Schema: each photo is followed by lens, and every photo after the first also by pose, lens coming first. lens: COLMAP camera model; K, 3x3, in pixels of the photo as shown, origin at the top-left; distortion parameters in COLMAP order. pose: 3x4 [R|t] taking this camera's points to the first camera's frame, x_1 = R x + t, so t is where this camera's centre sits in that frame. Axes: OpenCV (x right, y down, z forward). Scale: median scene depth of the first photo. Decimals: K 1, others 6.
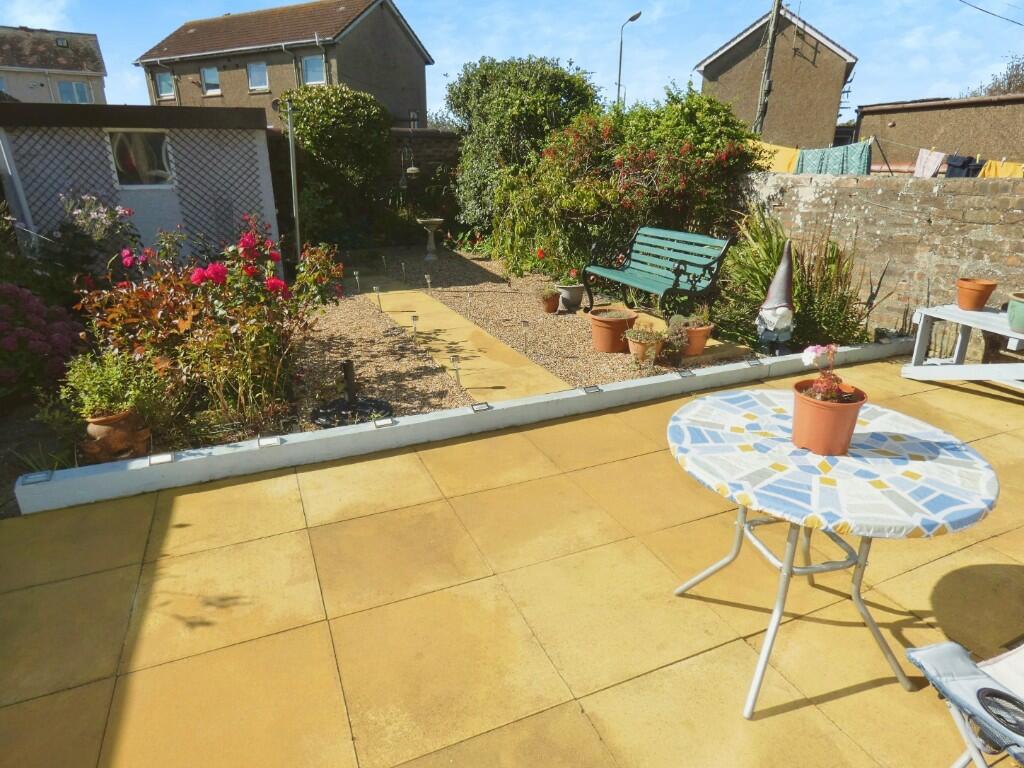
lens RADIAL K [[606.5, 0, 522.2], [0, 606.5, 386.0], [0, 0, 1]] dist [-0.009548, 0.002924]
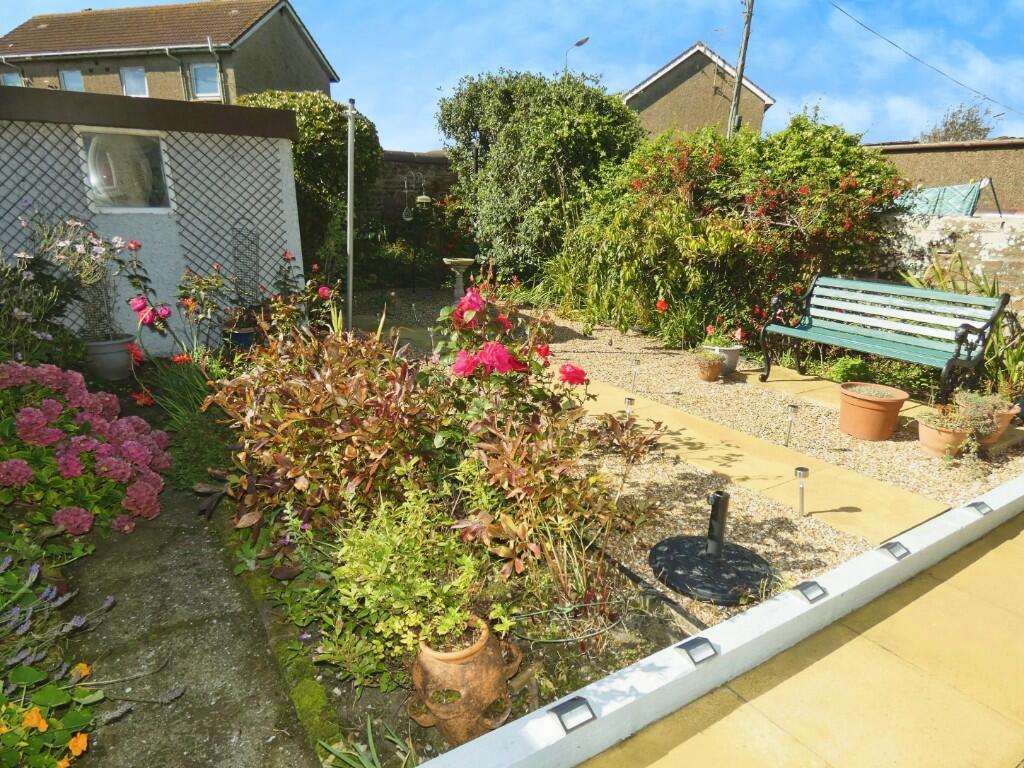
lens RADIAL K [[632.2, 0, 512.6], [0, 632.2, 430.3], [0, 0, 1]] dist [0.000905, -0.003456]
pose [[0.988230, -0.024675, 0.150972, -0.302533], [0.024474, 0.999695, 0.003194, -0.057564], [-0.151005, 0.000539, 0.988533, 0.184064]]
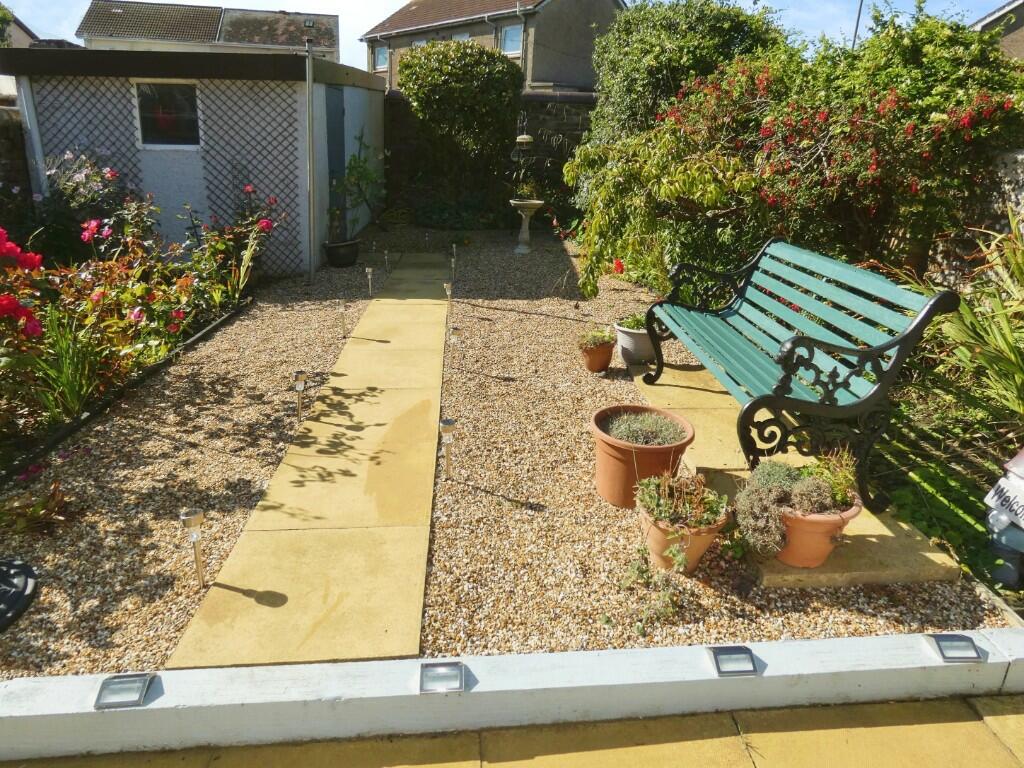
lens RADIAL K [[629.0, 0, 507.4], [0, 629.0, 337.1], [0, 0, 1]] dist [-0.005969, -0.000013]
pose [[0.941553, 0.122211, -0.313915, 0.137933], [-0.136419, 0.990370, -0.023612, -0.112791], [0.308006, 0.065056, 0.949157, 0.337952]]
